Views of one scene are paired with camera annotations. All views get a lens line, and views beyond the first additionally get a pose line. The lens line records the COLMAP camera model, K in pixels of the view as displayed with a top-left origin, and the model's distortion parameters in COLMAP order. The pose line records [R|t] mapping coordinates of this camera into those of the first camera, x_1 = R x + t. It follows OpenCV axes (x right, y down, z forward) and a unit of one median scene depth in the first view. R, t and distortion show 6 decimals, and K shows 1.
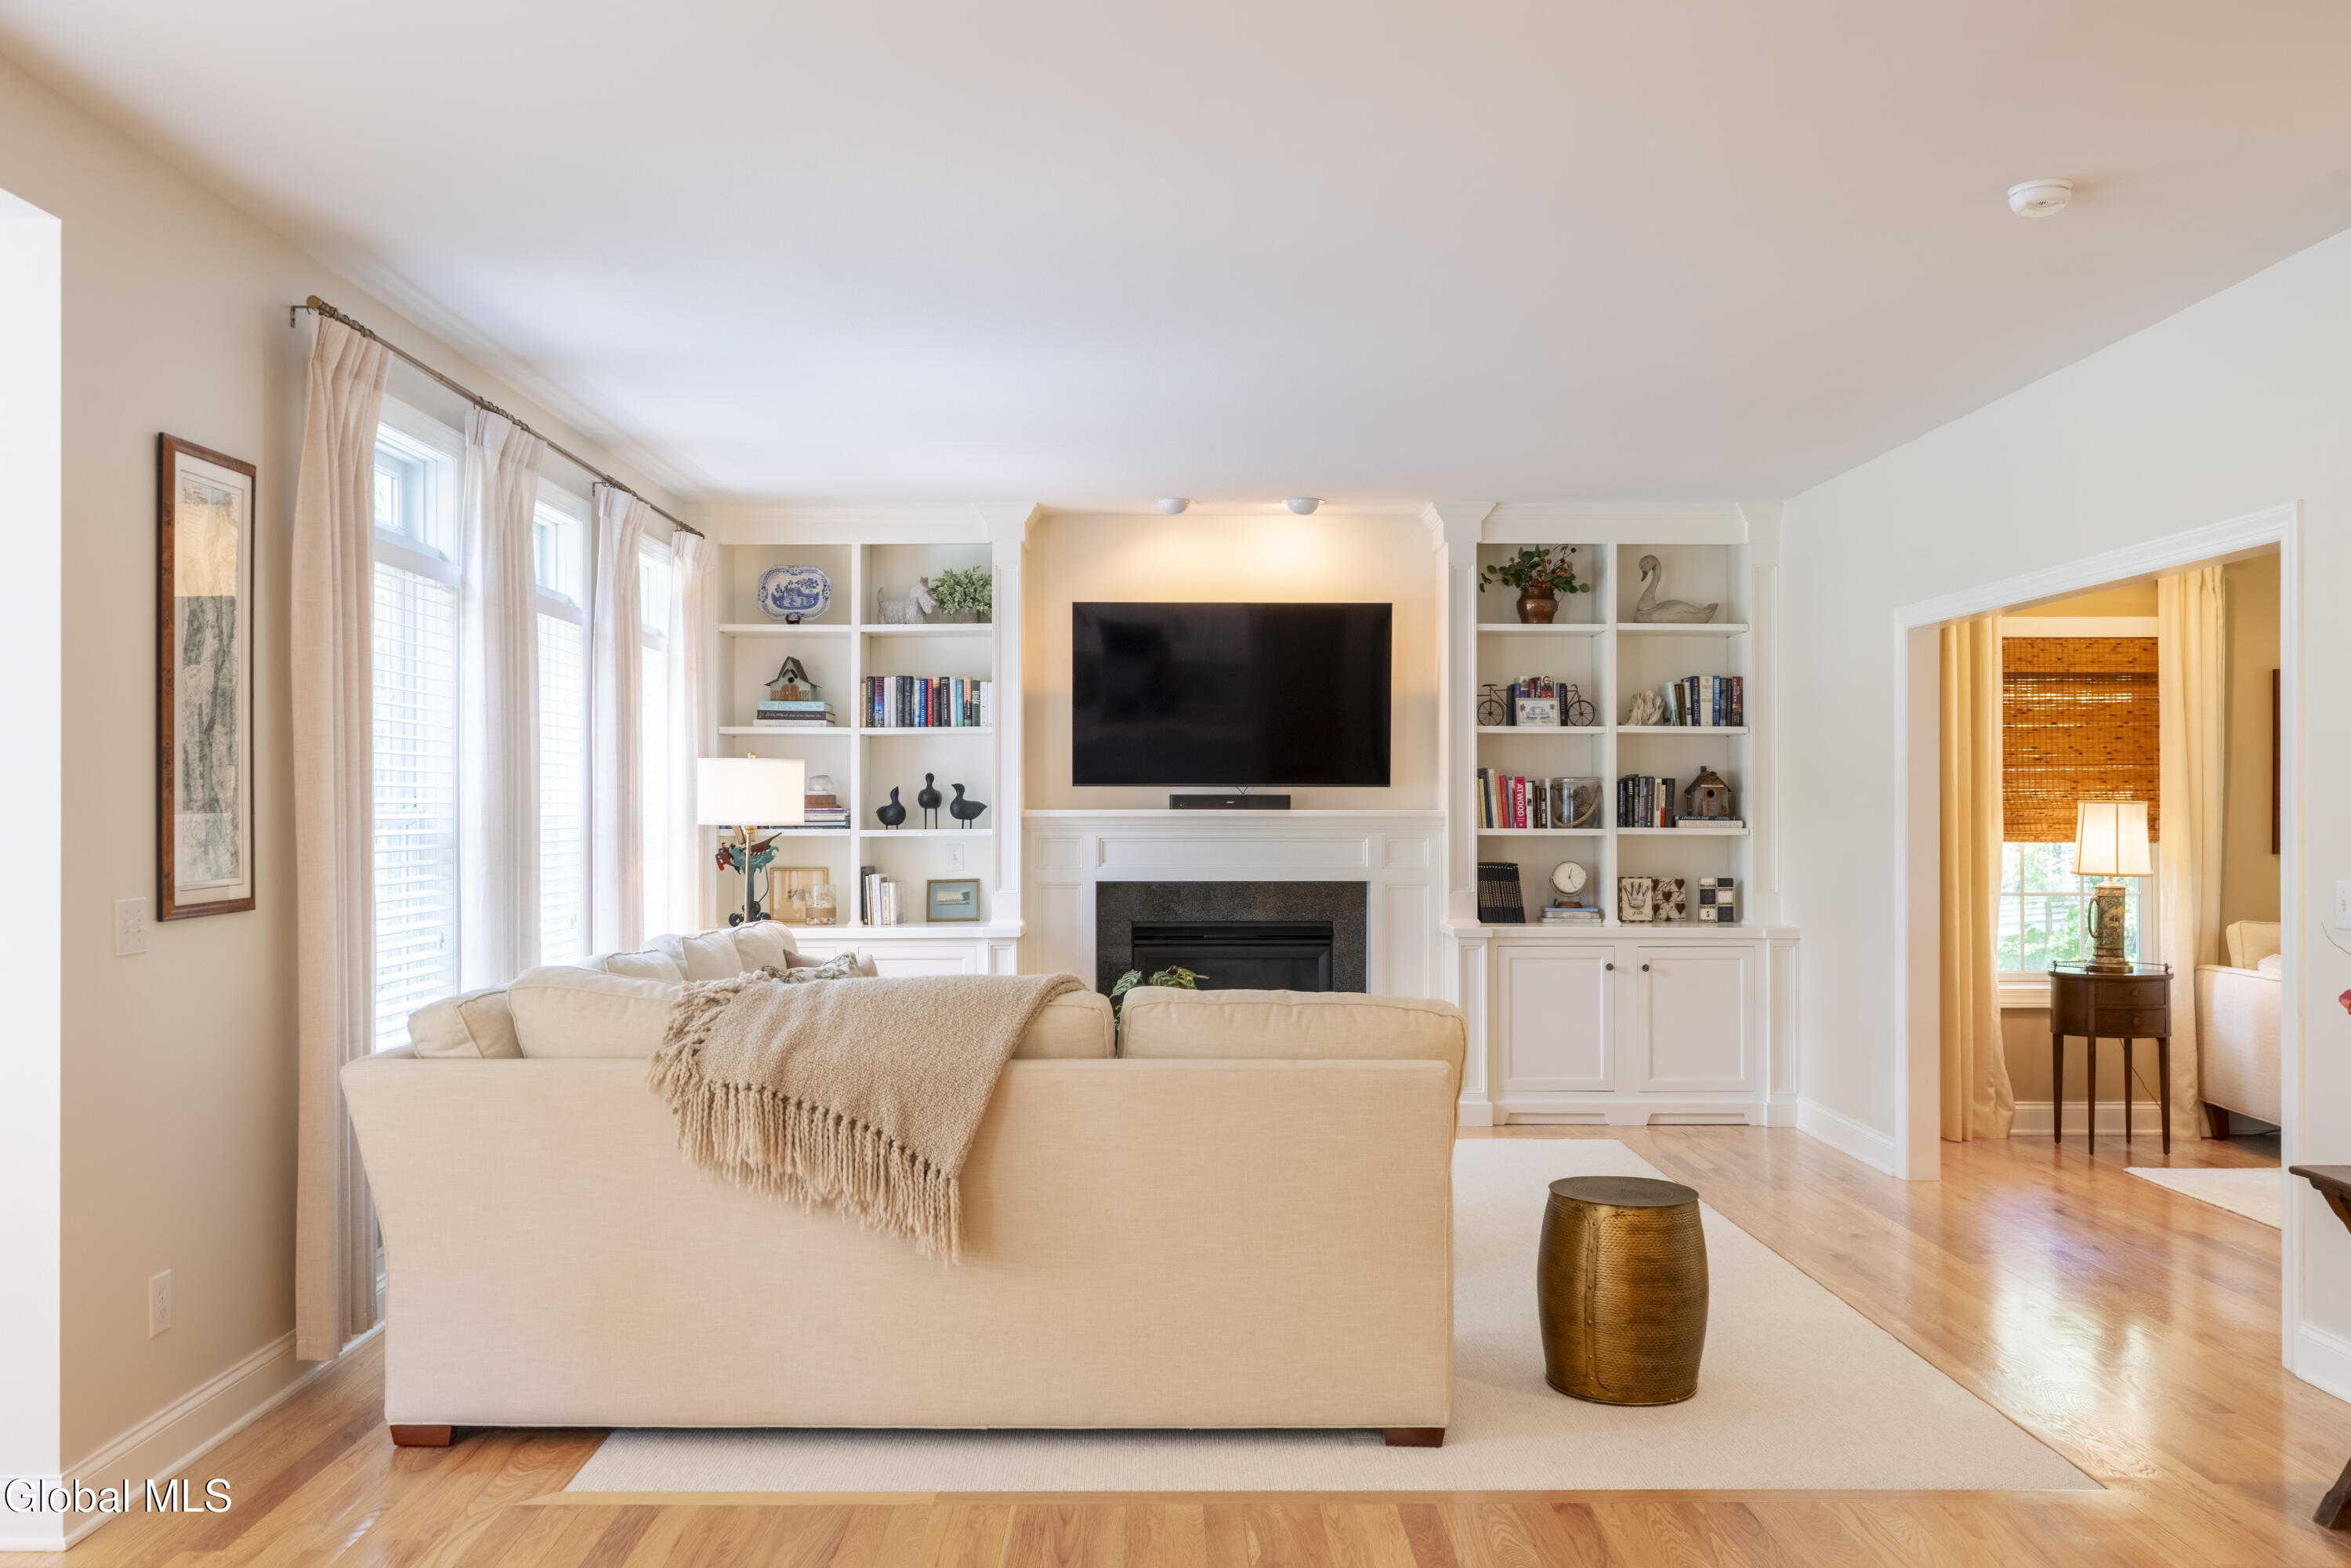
lens RADIAL K [[1871.7, 0, 1175.5], [0, 1871.7, 784.0], [0, 0, 1]] dist [-0.002129, 0.005253]
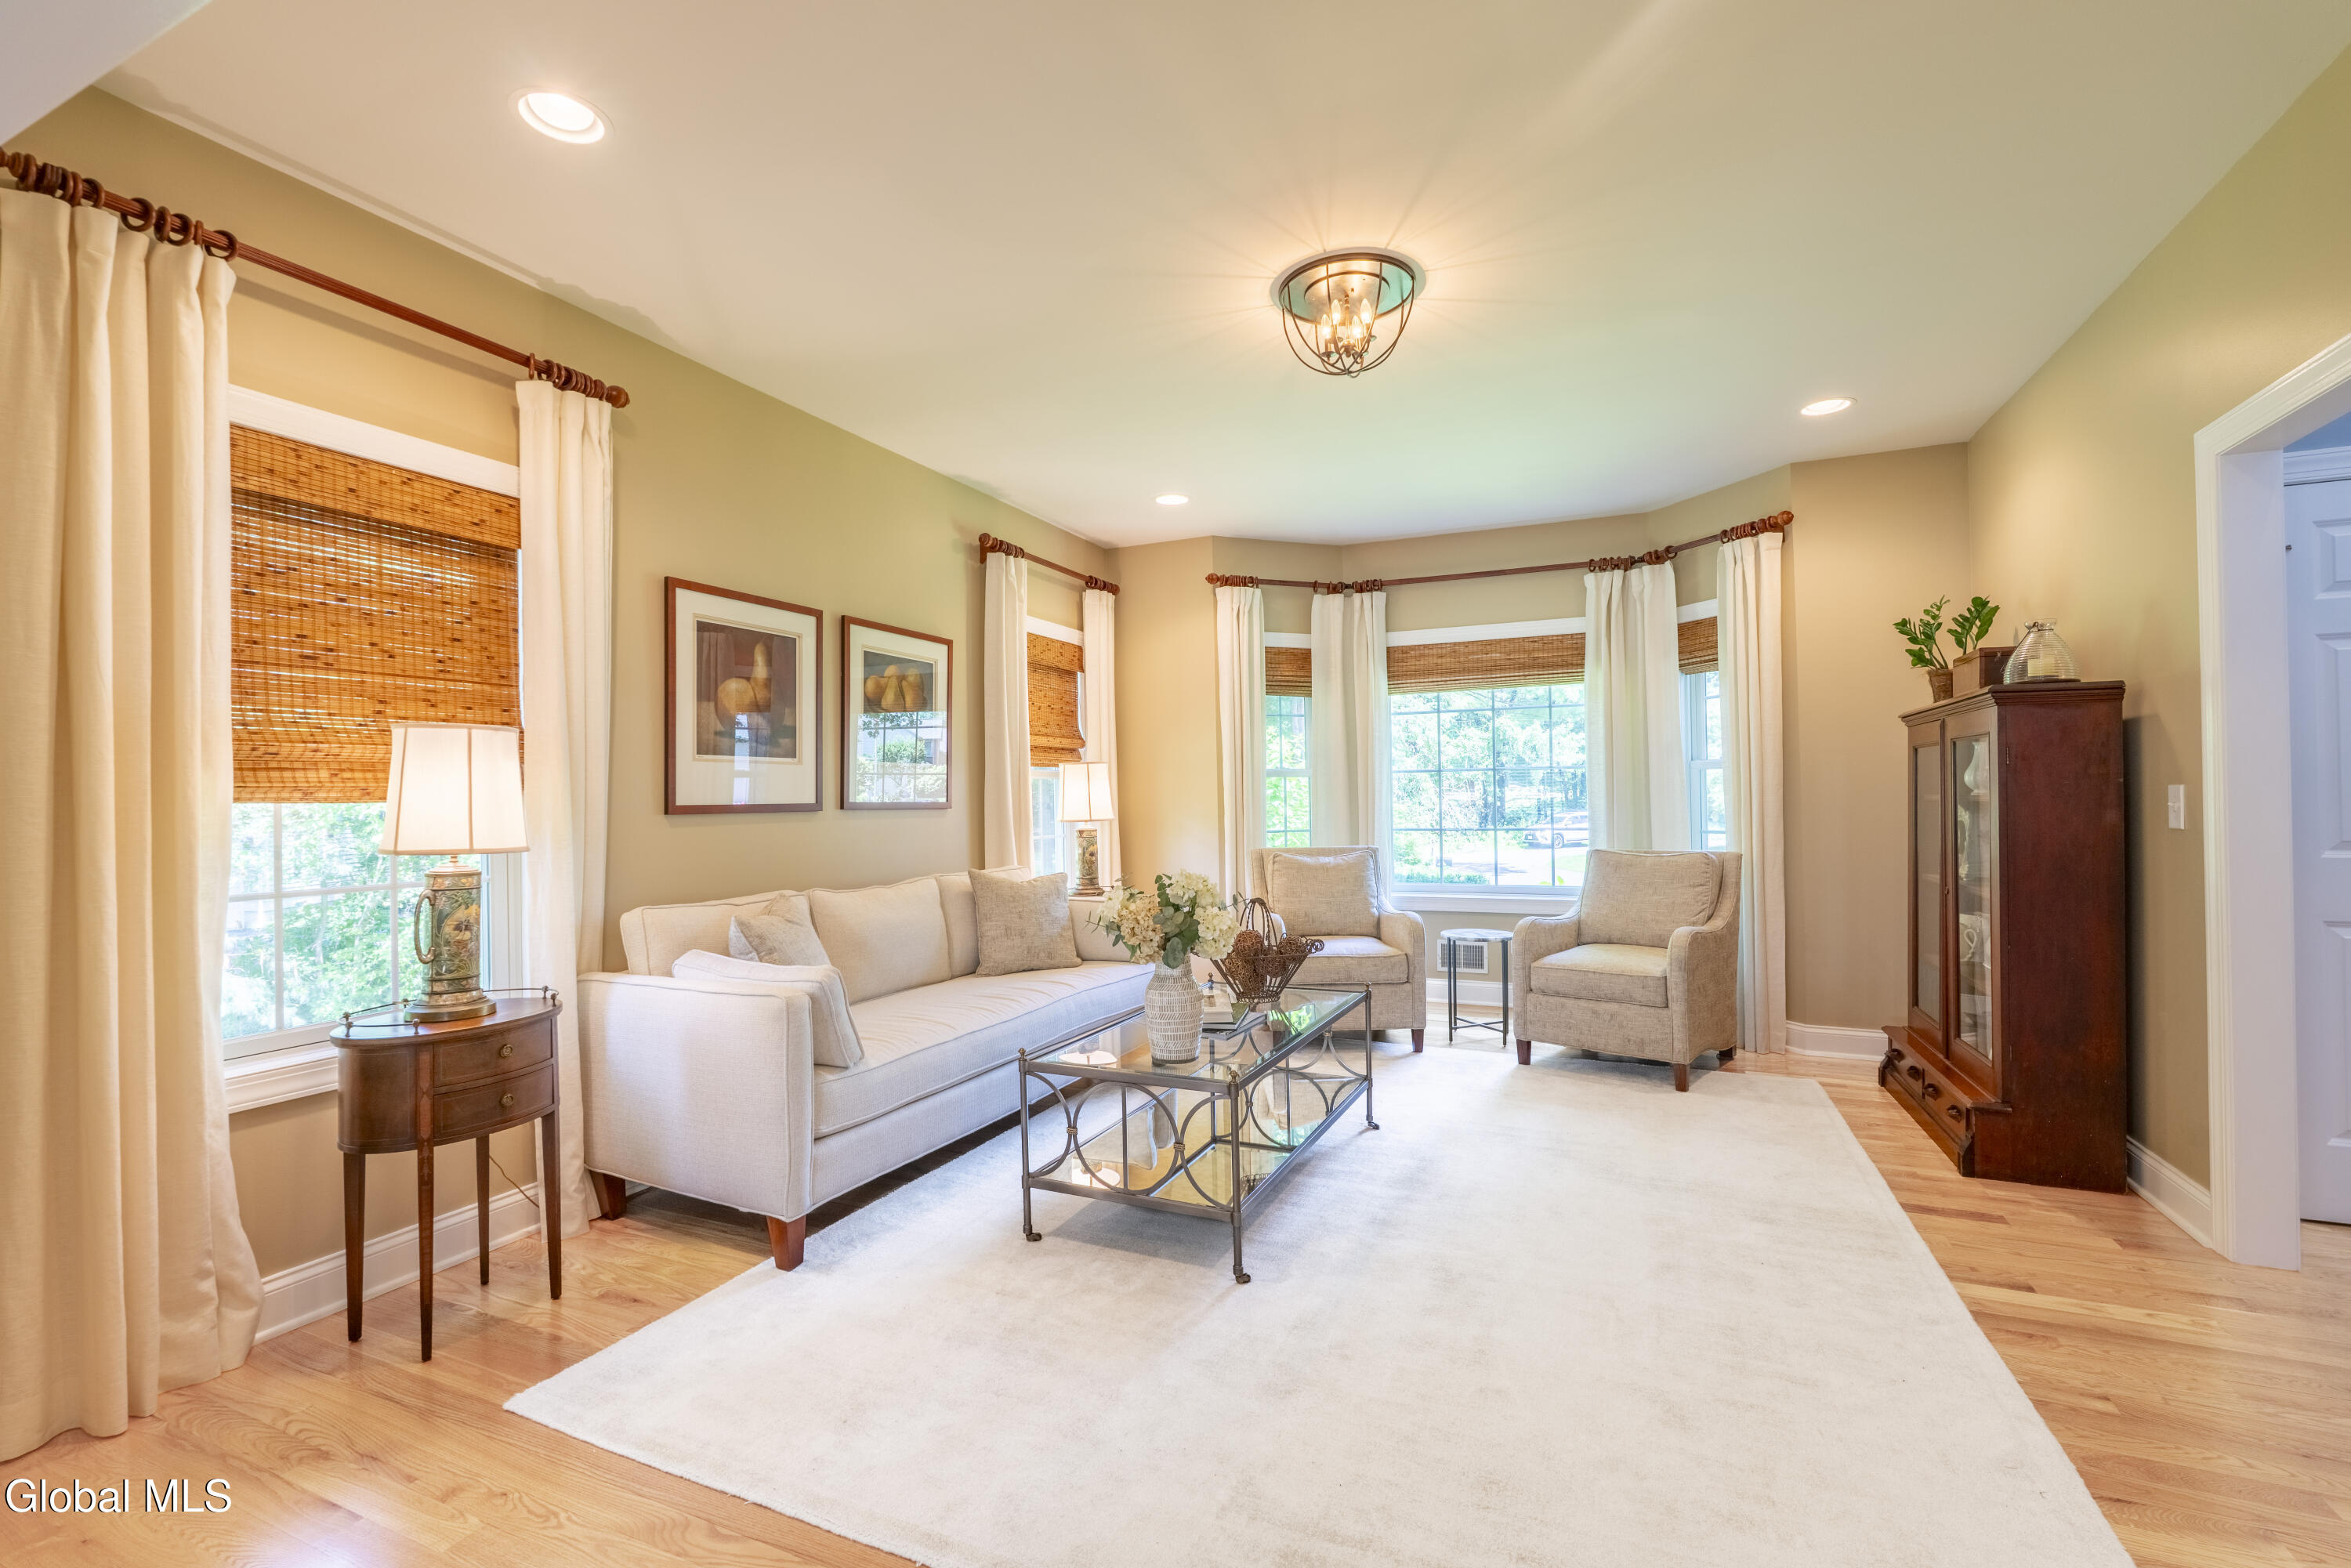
lens RADIAL K [[1048.2, 0, 1175.5], [0, 1048.2, 784.0], [0, 0, 1]] dist [-0.008175, 0.000809]
pose [[0.434435, 0.002770, 0.900699, 0.296101], [0.012348, 0.999883, -0.009030, 0.032212], [-0.900618, 0.015044, 0.434350, 0.638995]]
